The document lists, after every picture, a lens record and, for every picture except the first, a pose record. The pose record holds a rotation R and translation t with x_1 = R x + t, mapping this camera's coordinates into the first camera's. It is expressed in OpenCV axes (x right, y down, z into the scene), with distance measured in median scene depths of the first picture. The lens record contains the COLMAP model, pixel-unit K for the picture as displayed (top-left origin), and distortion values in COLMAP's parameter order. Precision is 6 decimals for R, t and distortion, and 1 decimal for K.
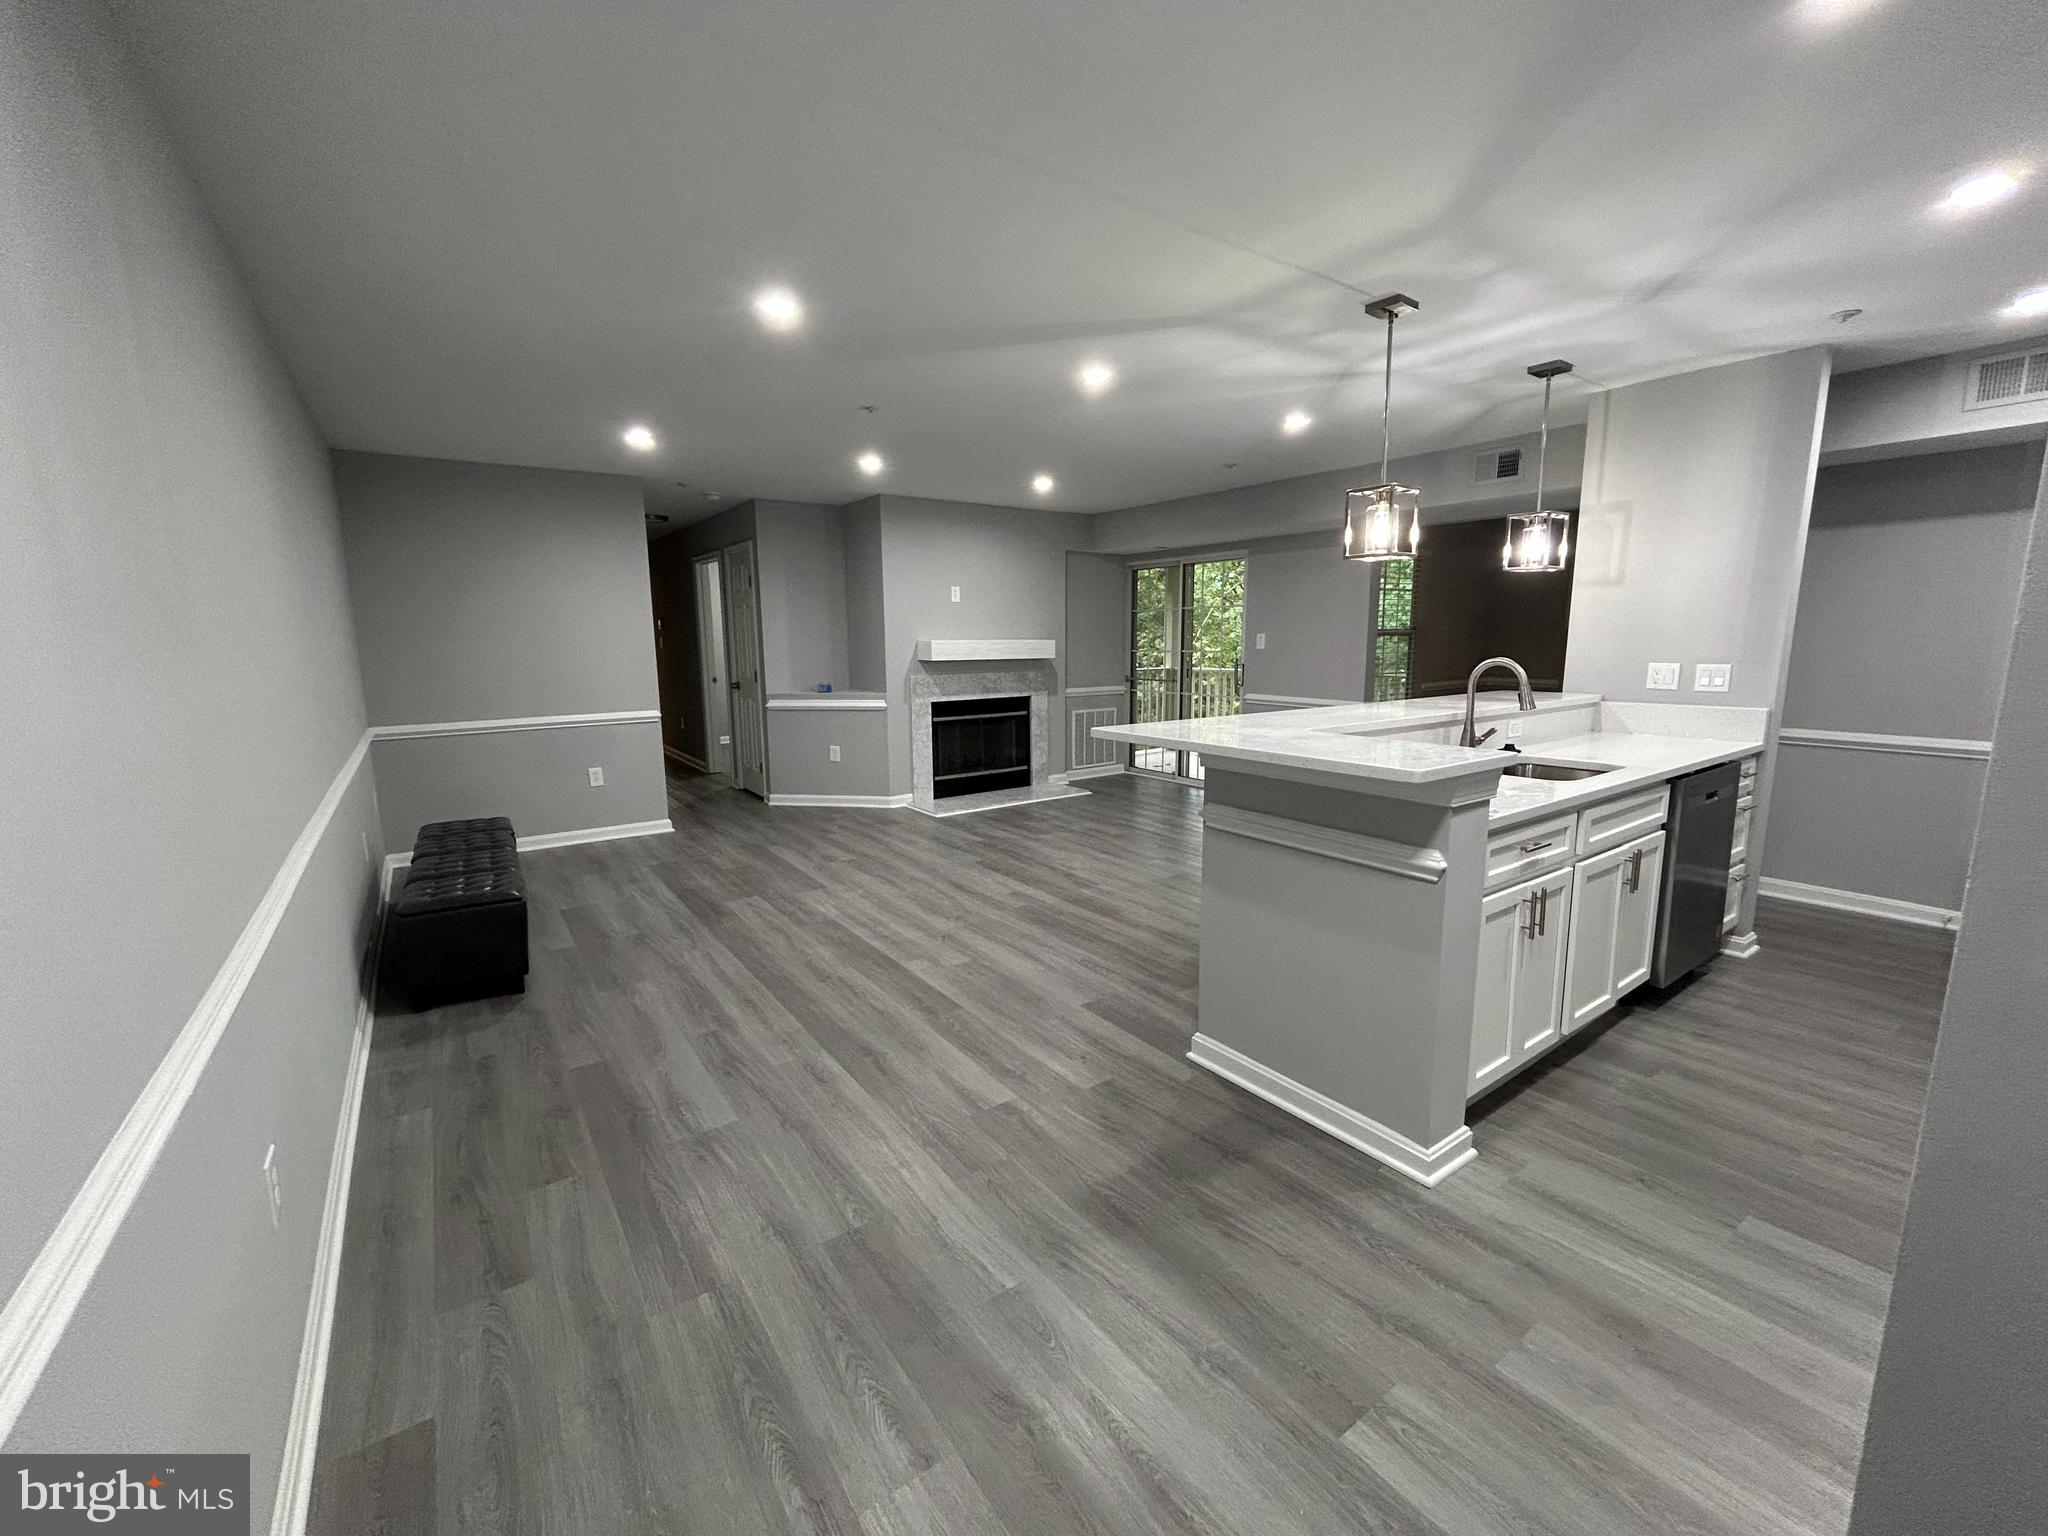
lens RADIAL K [[830.6, 0, 1024.0], [0, 830.6, 768.0], [0, 0, 1]] dist [0.001730, -0.000030]
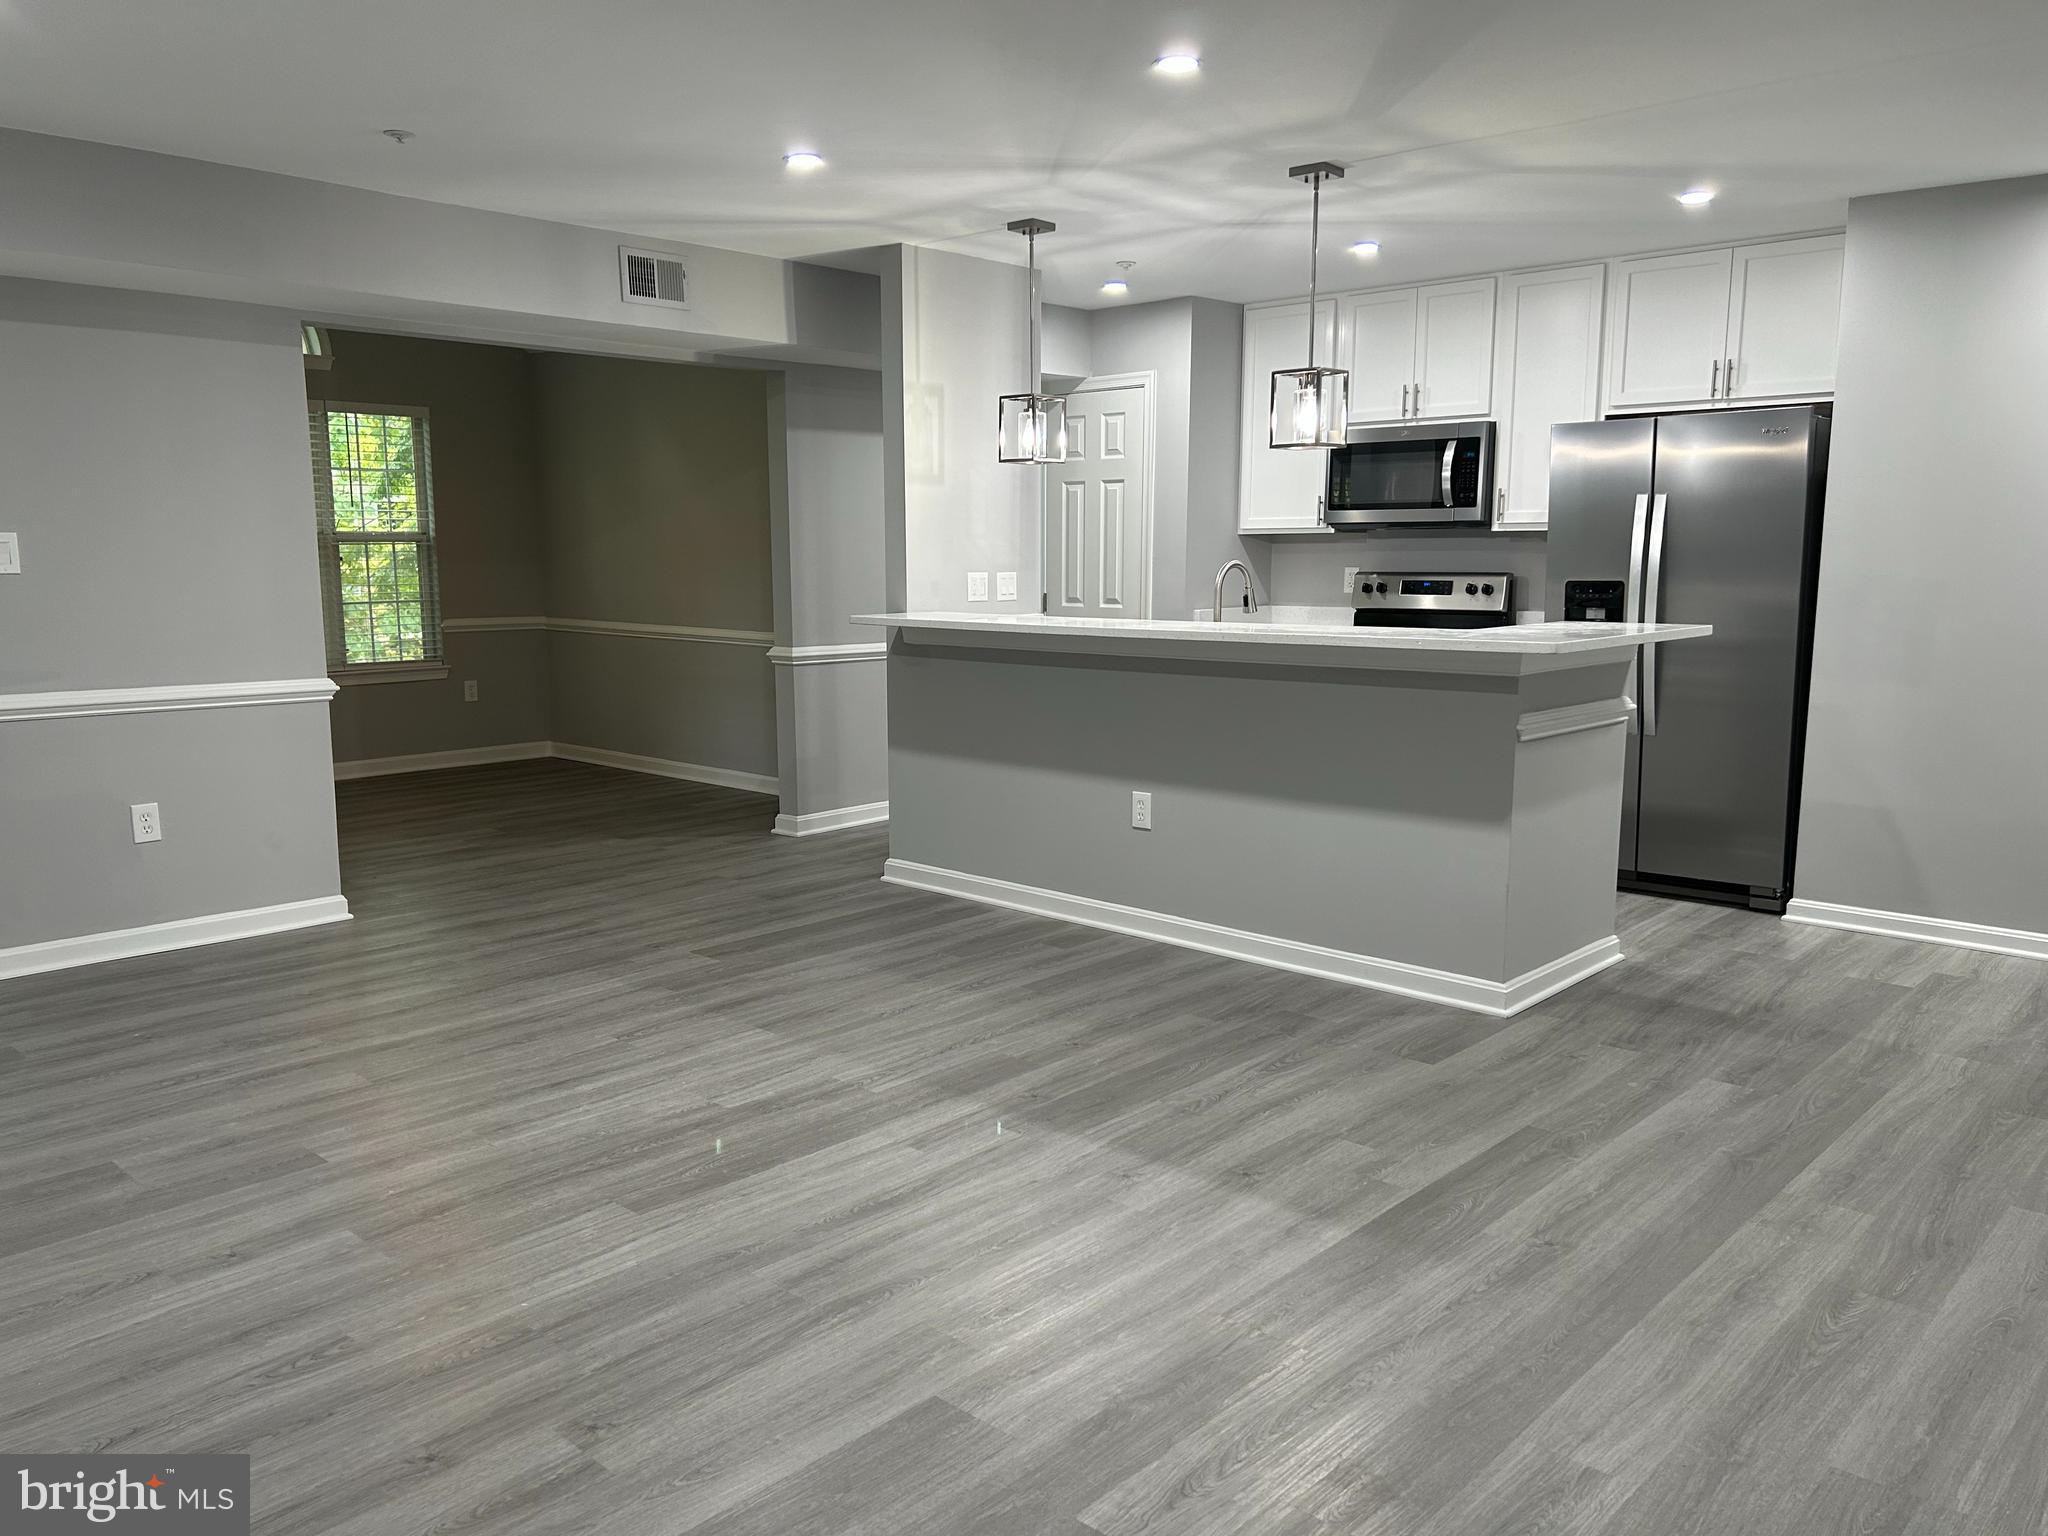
lens RADIAL K [[1524.7, 0, 1017.0], [0, 1524.7, 781.5], [0, 0, 1]] dist [0.069924, -0.096622]
pose [[-0.200484, -0.140398, 0.969585, -1.006049], [0.159197, 0.971856, 0.173645, -0.205778], [-0.966676, 0.189168, -0.172491, 1.424894]]
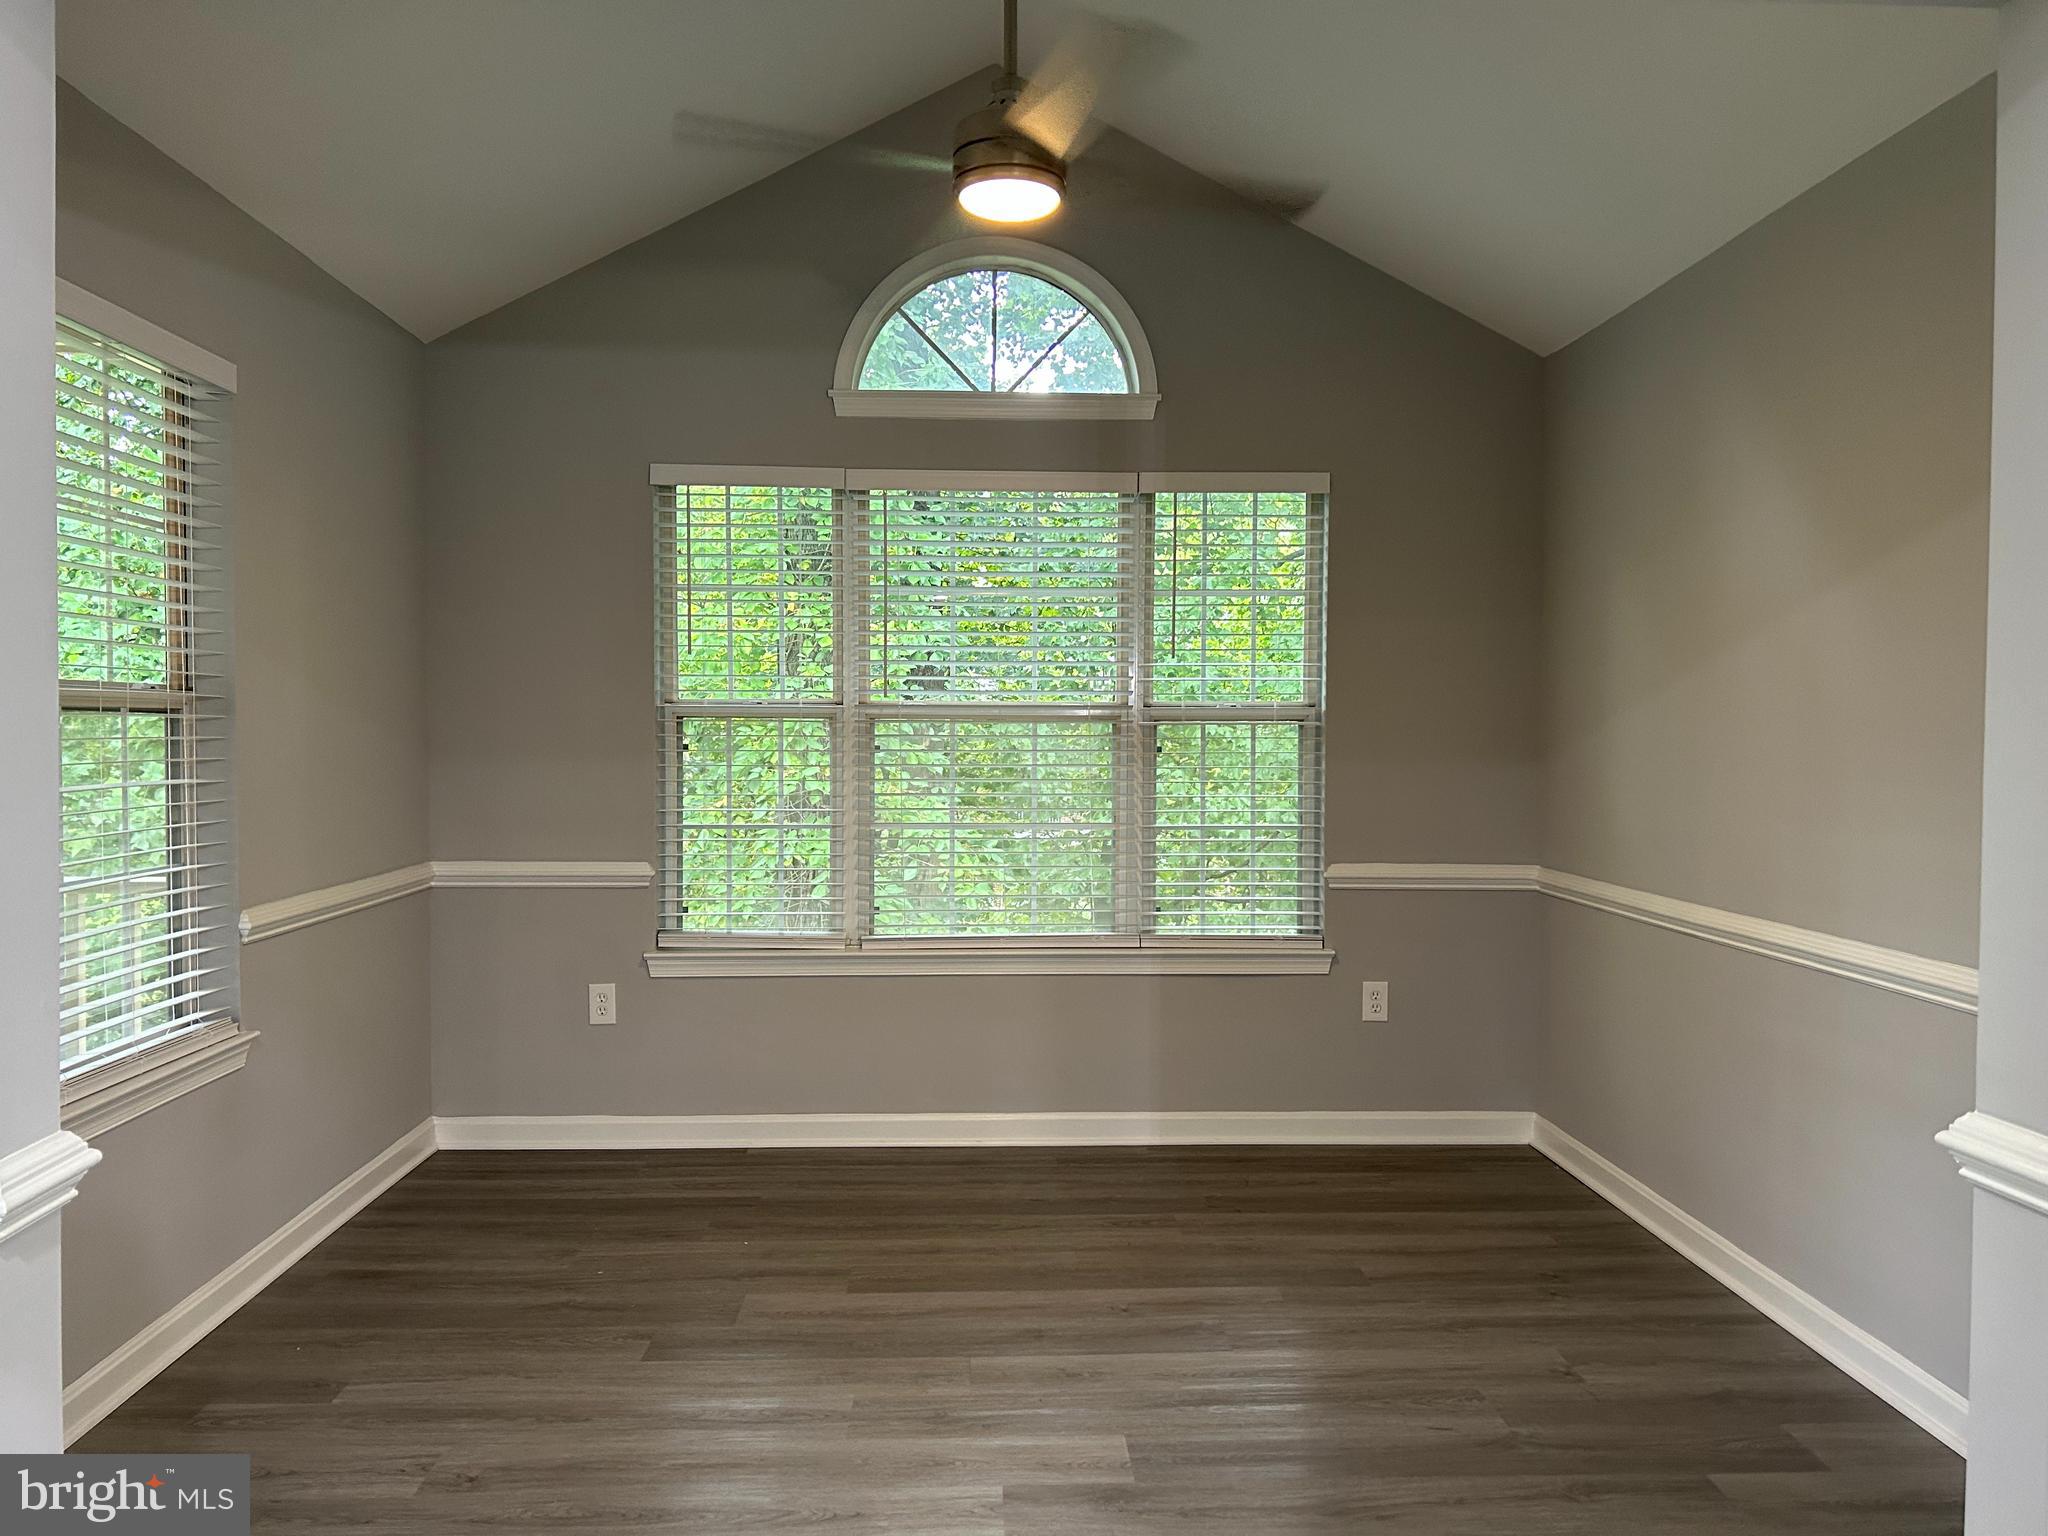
lens RADIAL K [[1524.7, 0, 1017.0], [0, 1524.7, 781.5], [0, 0, 1]] dist [0.069924, -0.096622]
pose [[0.556896, -0.016715, 0.830414, -0.020680], [0.122724, 0.990479, -0.062364, -0.200049], [-0.821466, 0.136642, 0.553645, 1.355475]]
